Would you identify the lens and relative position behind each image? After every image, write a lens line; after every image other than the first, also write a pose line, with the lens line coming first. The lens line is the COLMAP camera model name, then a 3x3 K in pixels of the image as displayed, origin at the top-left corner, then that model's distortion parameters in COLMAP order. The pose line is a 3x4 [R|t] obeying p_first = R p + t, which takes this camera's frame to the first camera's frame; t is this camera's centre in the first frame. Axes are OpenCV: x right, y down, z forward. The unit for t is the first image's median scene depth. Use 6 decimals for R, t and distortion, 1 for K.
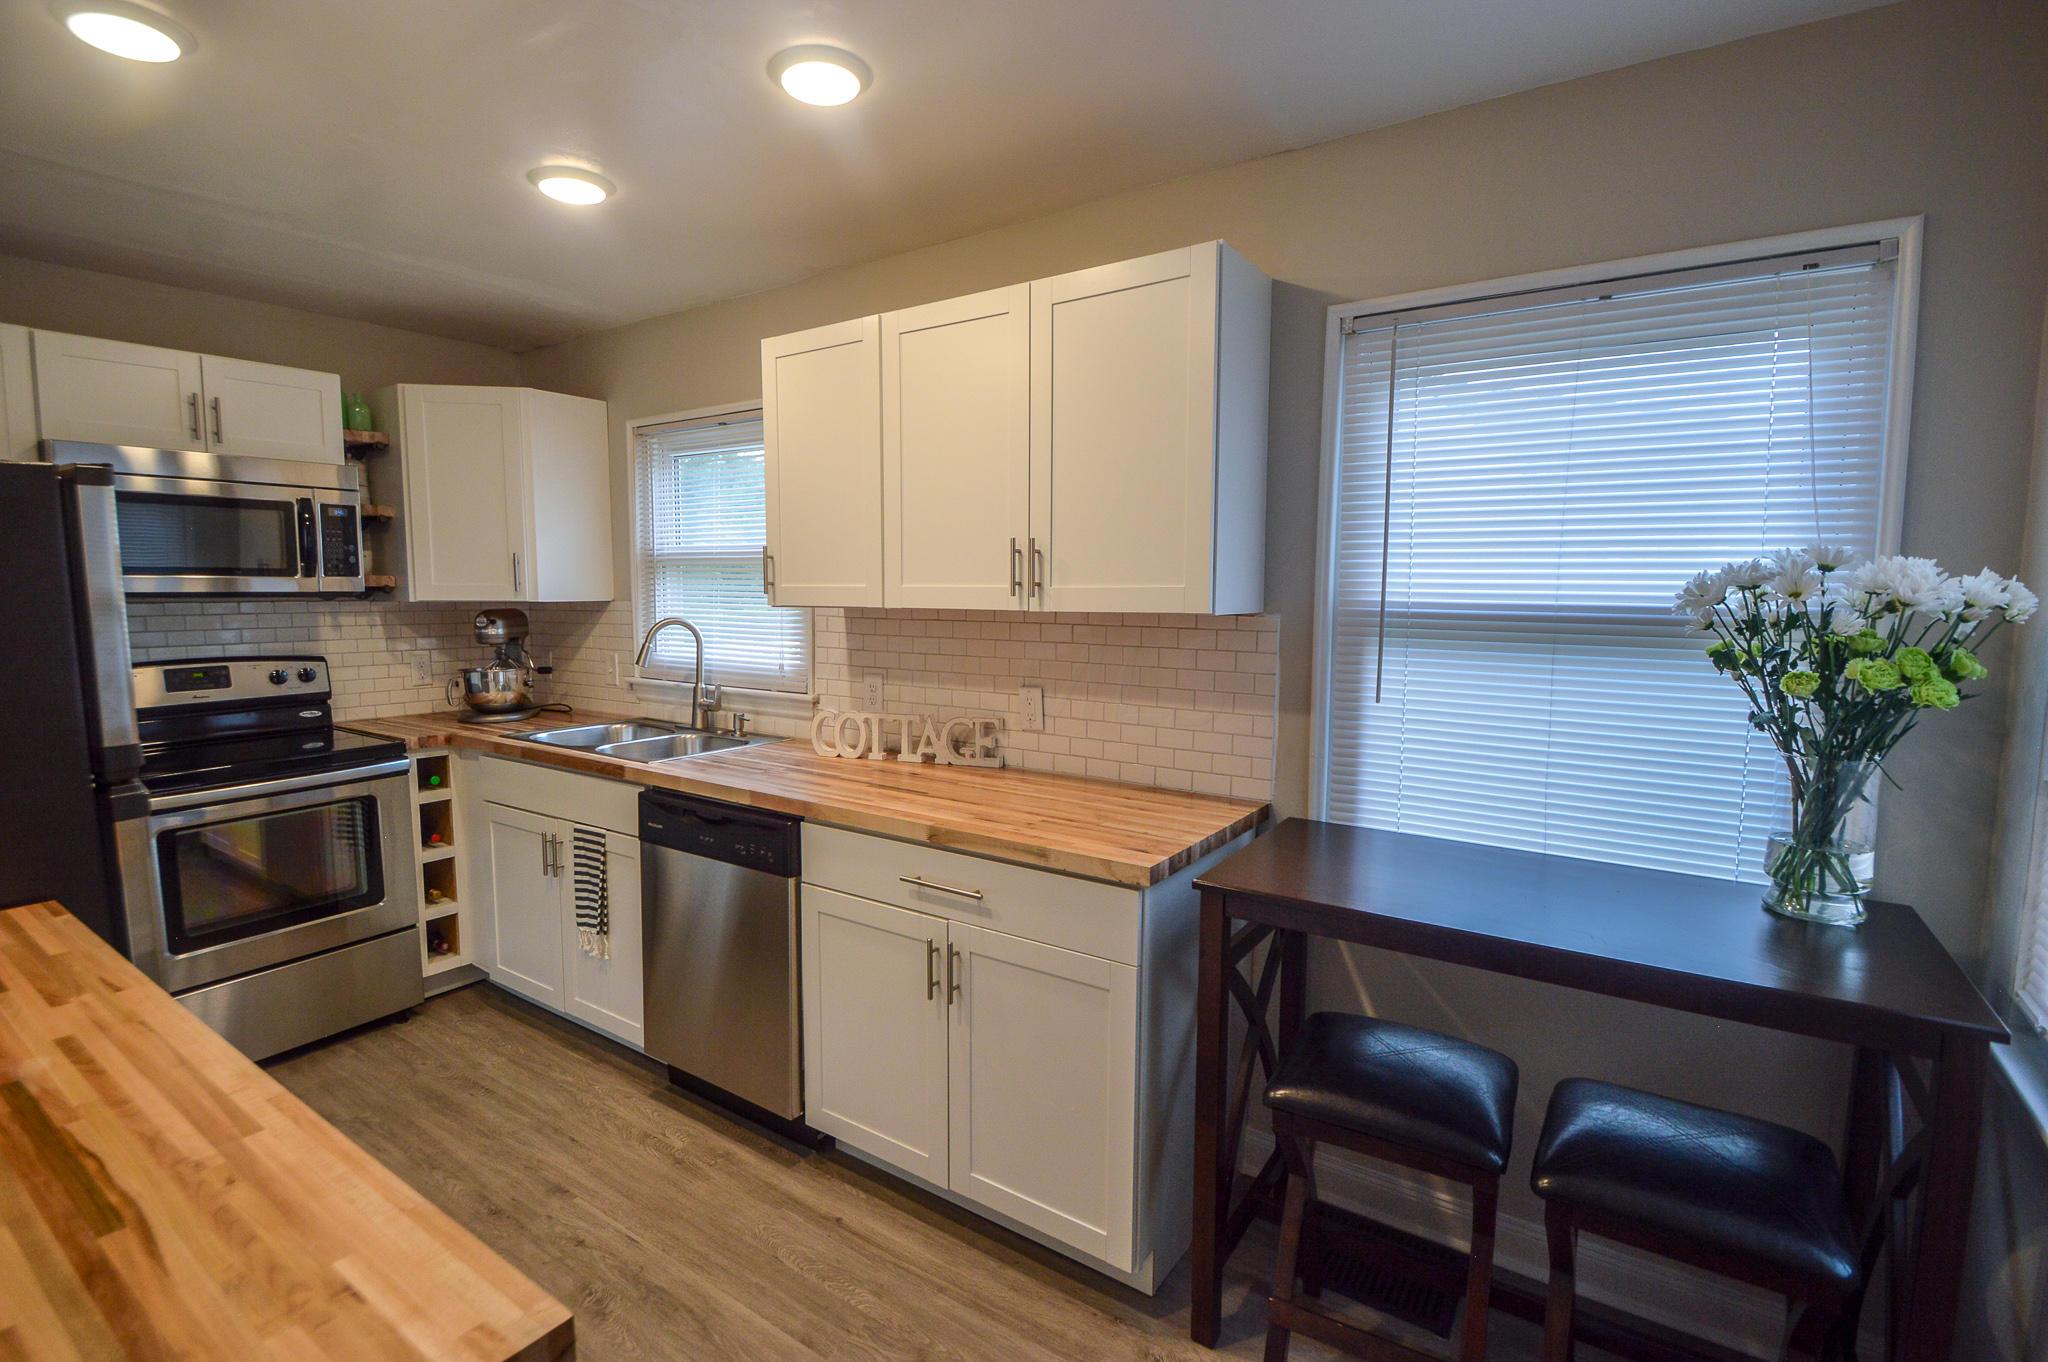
lens RADIAL K [[963.4, 0, 984.6], [0, 963.4, 681.2], [0, 0, 1]] dist [-0.000236, -0.015930]
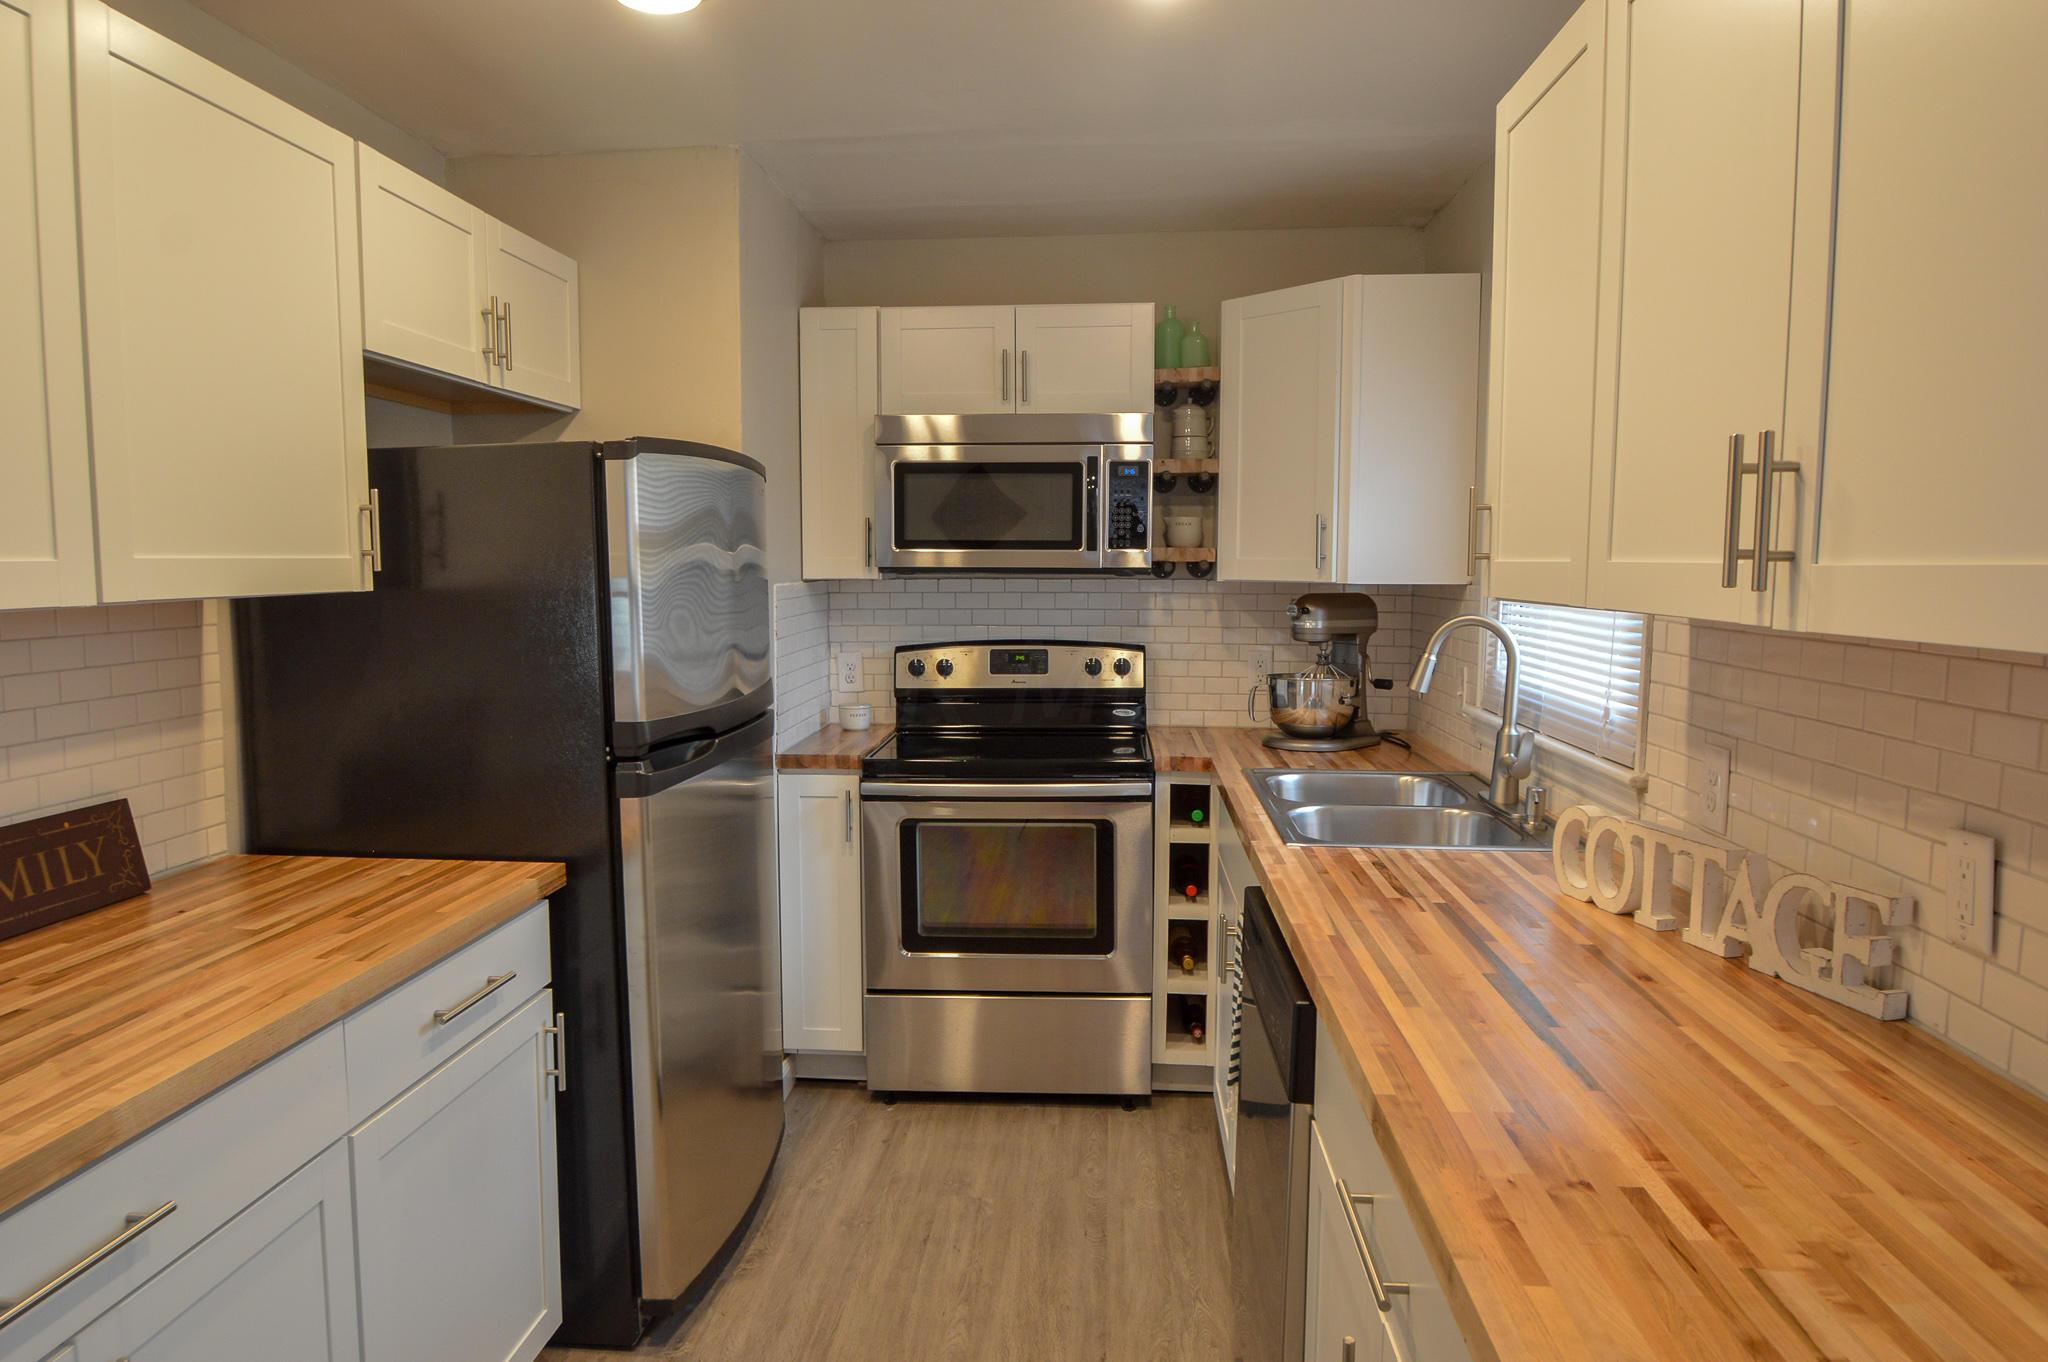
lens RADIAL K [[1294.9, 0, 1012.6], [0, 1294.9, 681.1], [0, 0, 1]] dist [-0.002772, 0.001319]
pose [[0.501987, 0.079131, -0.861247, 0.240904], [-0.085076, 0.995494, 0.041878, -0.034635], [0.860680, 0.052249, 0.506458, 0.355641]]
